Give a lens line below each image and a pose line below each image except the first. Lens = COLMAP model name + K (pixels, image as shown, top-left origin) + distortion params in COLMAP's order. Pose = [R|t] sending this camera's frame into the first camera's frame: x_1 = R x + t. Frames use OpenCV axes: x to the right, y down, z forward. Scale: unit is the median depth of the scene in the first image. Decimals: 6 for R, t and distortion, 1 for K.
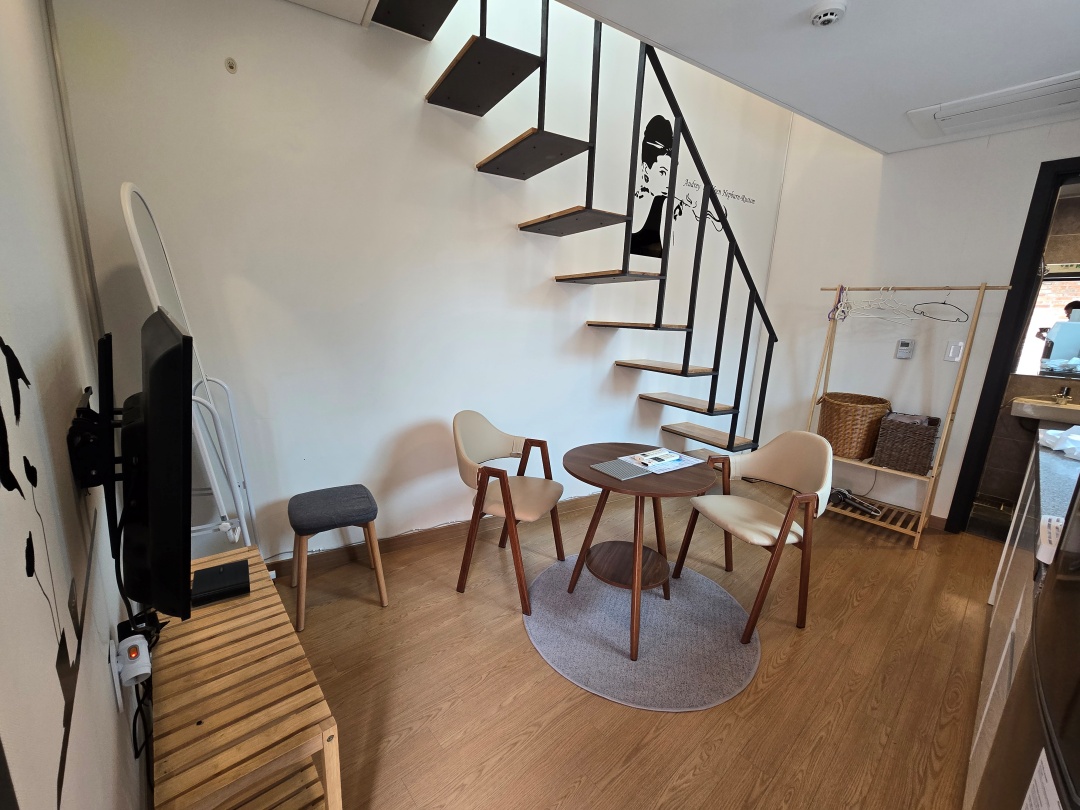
lens RADIAL K [[442.1, 0, 534.1], [0, 442.1, 406.6], [0, 0, 1]] dist [-0.004983, -0.000124]
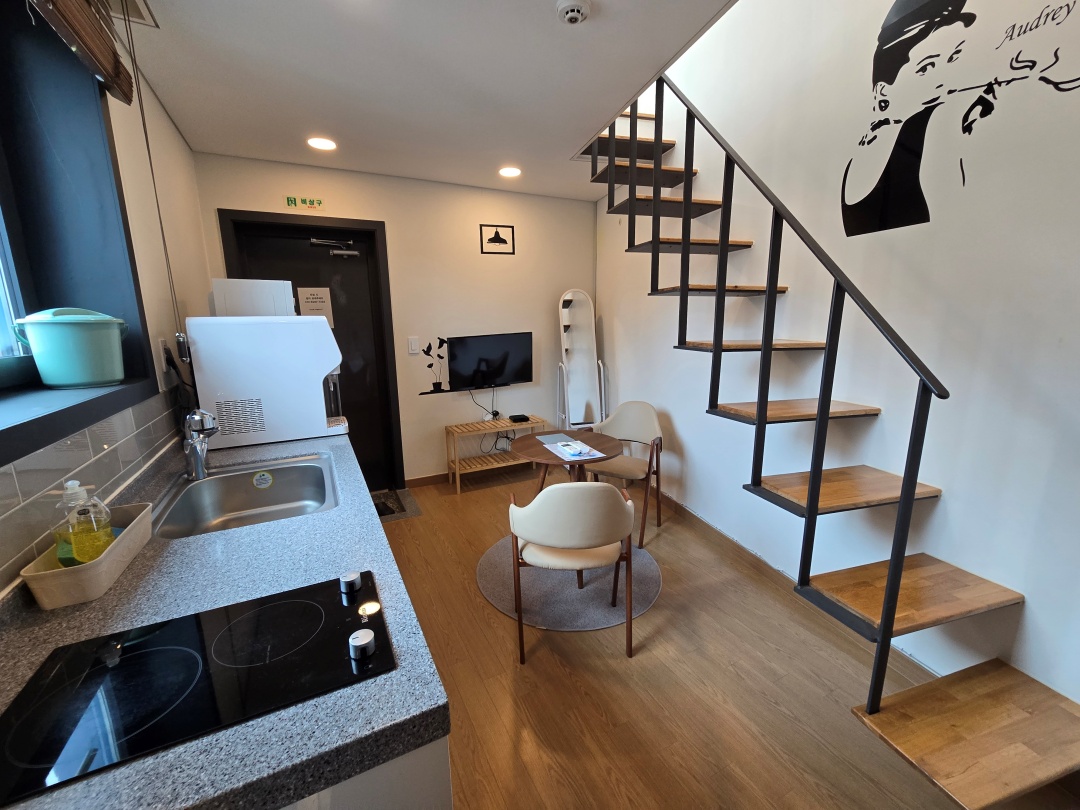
lens RADIAL K [[442.1, 0, 534.1], [0, 442.1, 406.6], [0, 0, 1]] dist [-0.004983, -0.000124]
pose [[-0.251319, 0.147237, -0.956640, 1.139451], [-0.200695, 0.958955, 0.200318, -0.168521], [0.946868, 0.242337, -0.211454, 0.881141]]
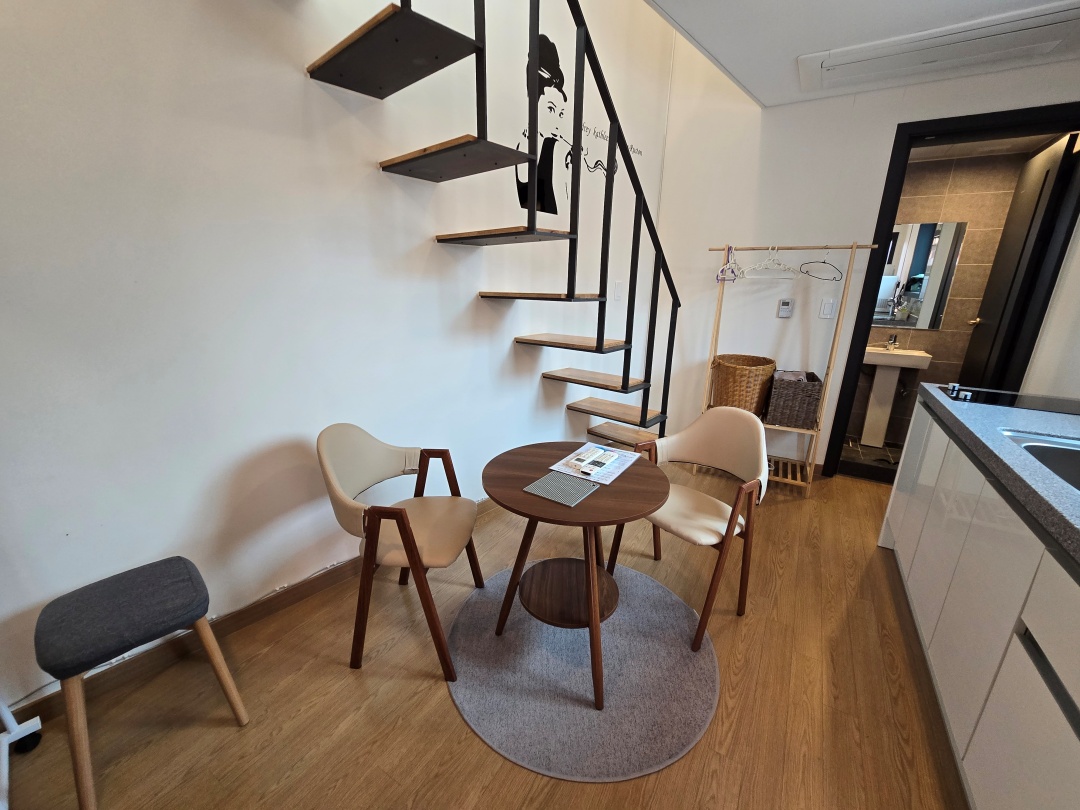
lens RADIAL K [[442.1, 0, 534.1], [0, 442.1, 406.6], [0, 0, 1]] dist [-0.004983, -0.000124]
pose [[0.956361, -0.105243, 0.272577, -0.031886], [0.083984, 0.992525, 0.088553, -0.052903], [-0.279859, -0.061796, 0.958050, 0.197959]]
